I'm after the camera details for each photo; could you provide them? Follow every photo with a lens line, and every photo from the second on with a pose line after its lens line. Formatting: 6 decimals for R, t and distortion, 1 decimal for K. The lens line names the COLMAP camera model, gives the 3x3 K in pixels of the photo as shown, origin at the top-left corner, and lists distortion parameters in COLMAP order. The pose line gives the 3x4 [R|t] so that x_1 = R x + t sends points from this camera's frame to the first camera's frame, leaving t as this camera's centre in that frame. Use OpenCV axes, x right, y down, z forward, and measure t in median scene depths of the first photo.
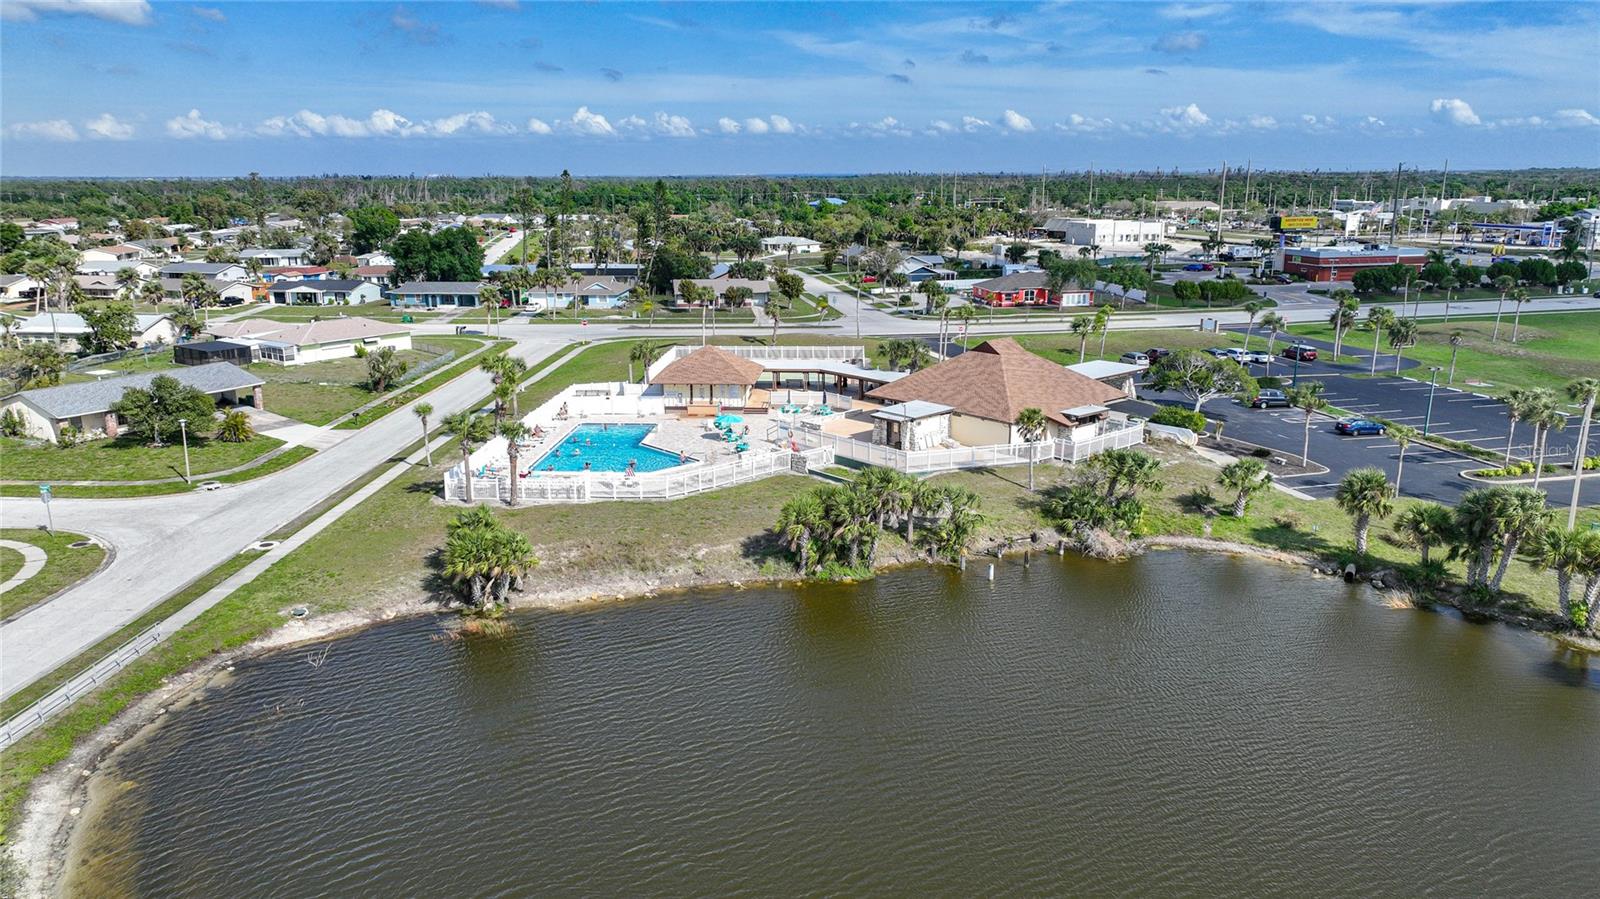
lens RADIAL K [[1121.6, 0, 800.0], [0, 1121.6, 449.5], [0, 0, 1]] dist [0.000603, 0.007256]
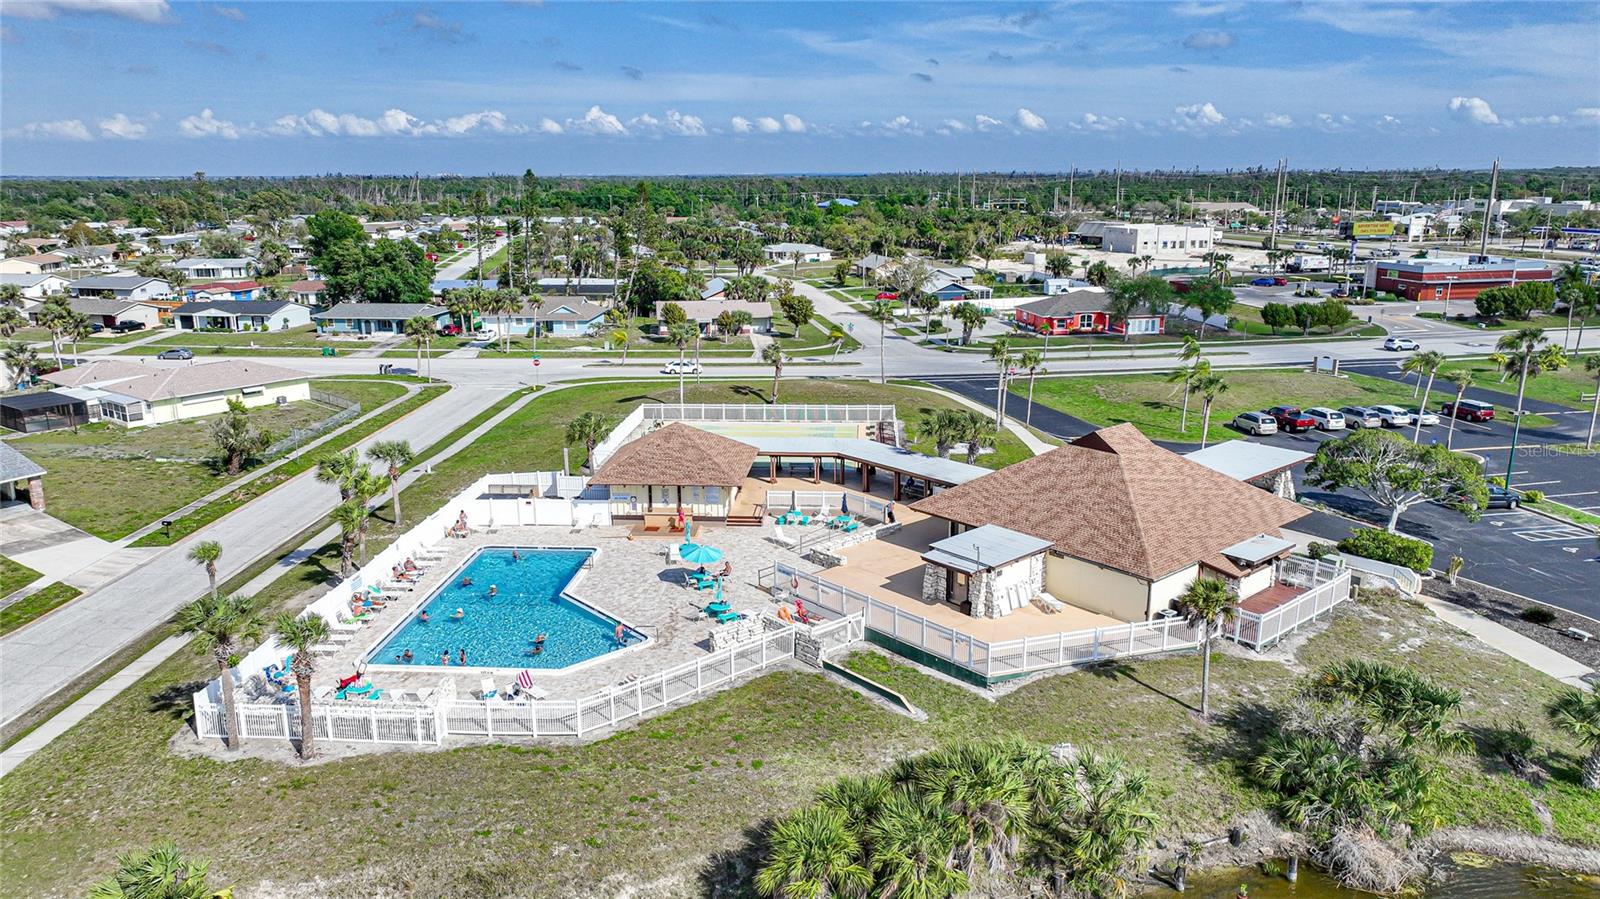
lens RADIAL K [[1121.6, 0, 800.0], [0, 1121.6, 449.5], [0, 0, 1]] dist [0.000603, 0.007256]
pose [[0.999974, 0.001498, -0.007124, -0.000613], [-0.001494, 0.999999, 0.000541, -0.060777], [0.007125, -0.000531, 0.999974, 0.244277]]
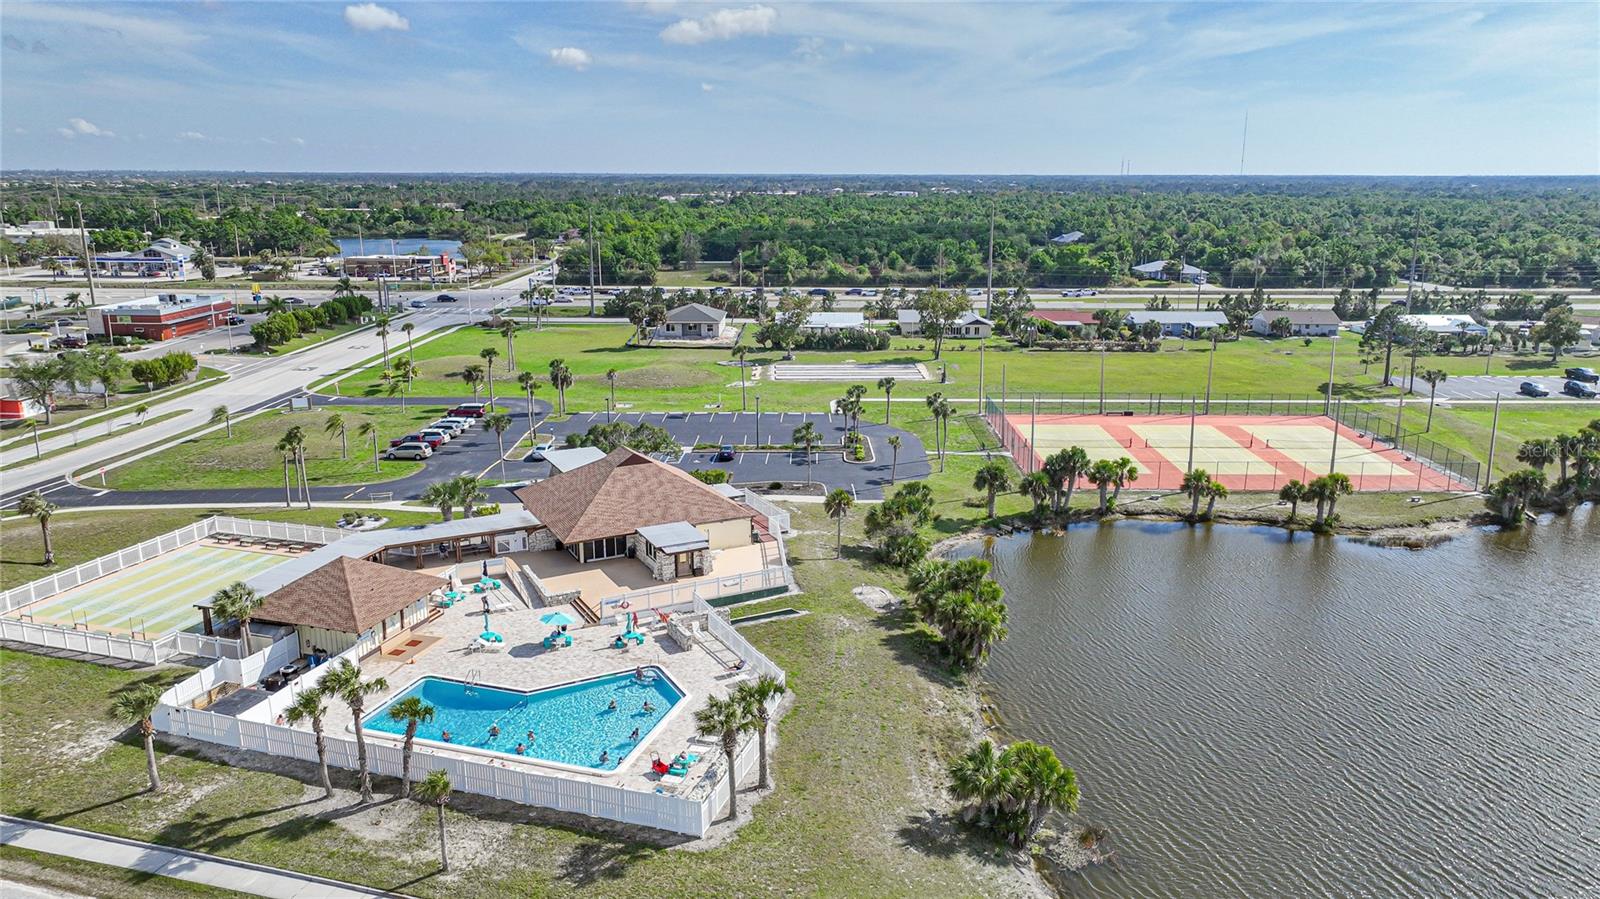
lens RADIAL K [[1121.3, 0, 800.0], [0, 1121.3, 449.5], [0, 0, 1]] dist [-0.002511, 0.024199]
pose [[0.240851, -0.226977, 0.943648, -0.521312], [0.228291, 0.958240, 0.172219, -0.167895], [-0.943331, 0.173948, 0.282610, 0.408371]]
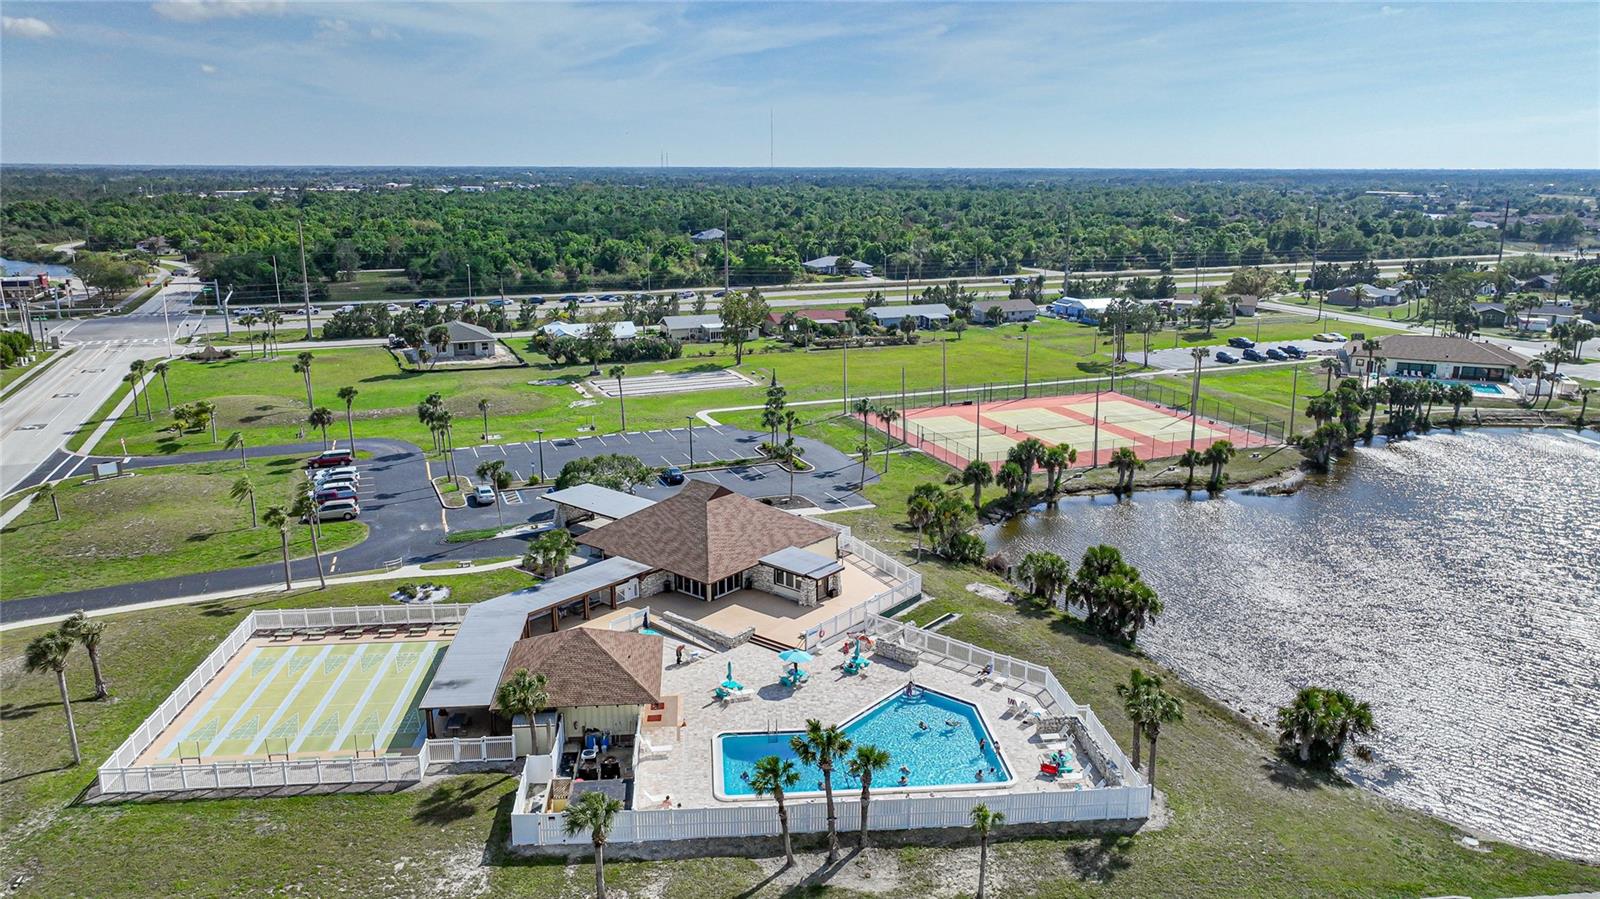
lens RADIAL K [[1121.6, 0, 800.0], [0, 1121.6, 449.5], [0, 0, 1]] dist [0.000603, 0.007256]
pose [[-0.154666, -0.238143, 0.958836, -0.558801], [0.234639, 0.933892, 0.269796, -0.267050], [-0.959699, 0.266709, -0.088563, 0.713448]]
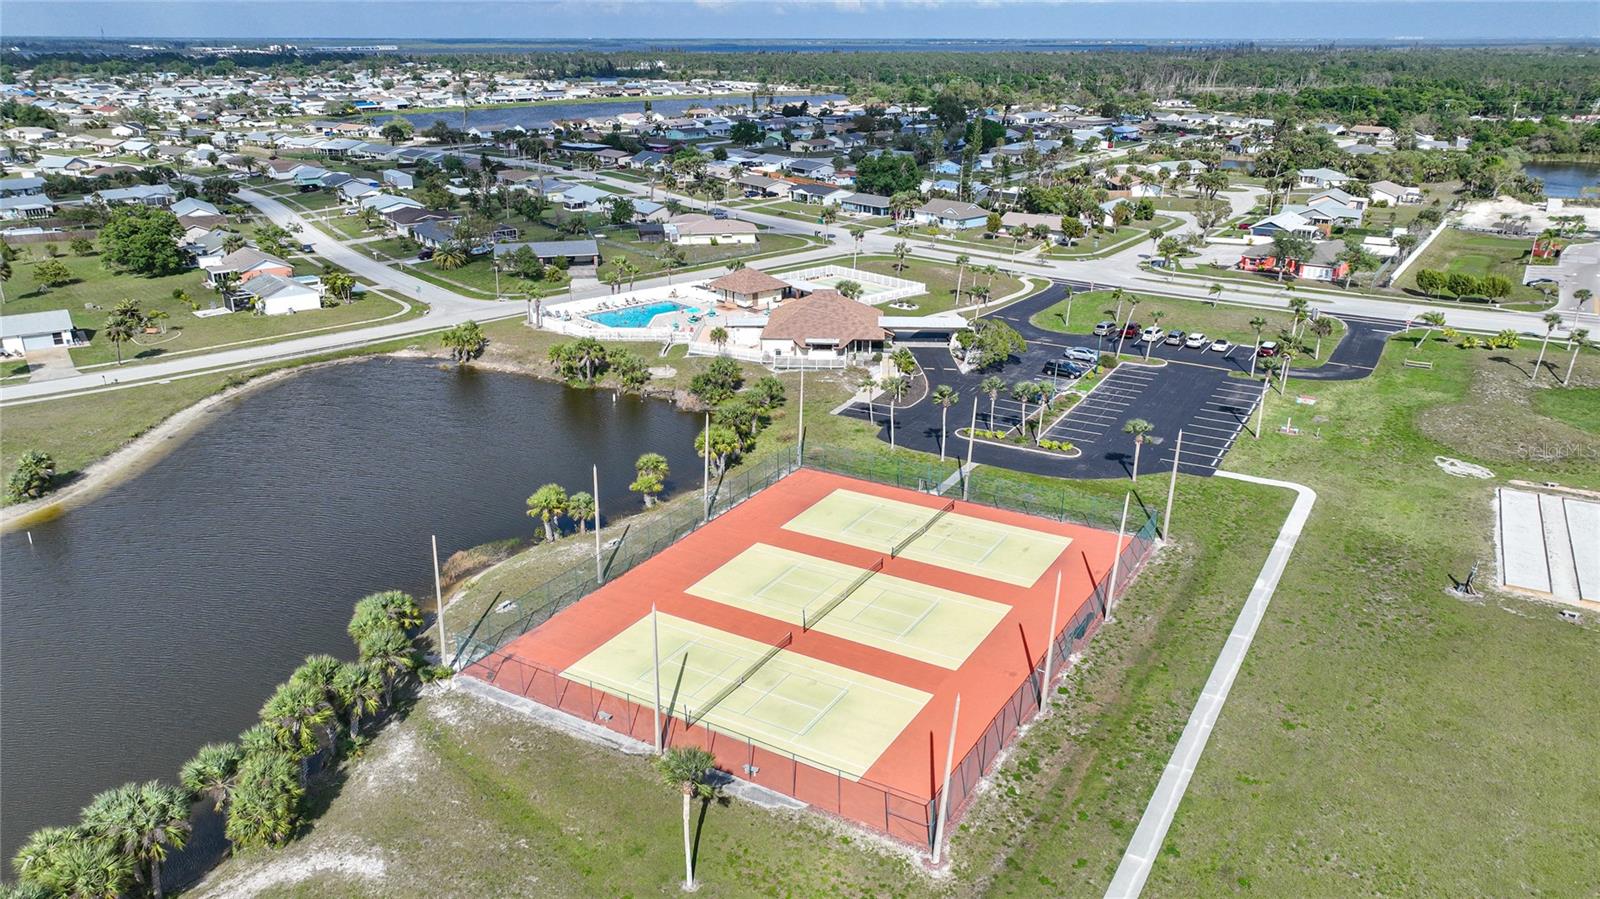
lens RADIAL K [[1121.6, 0, 800.0], [0, 1121.6, 449.5], [0, 0, 1]] dist [0.000603, 0.007256]
pose [[0.713347, 0.247051, -0.655821, 0.886060], [-0.171360, 0.968886, 0.178594, -0.110995], [0.679538, -0.015018, 0.733487, -0.133857]]
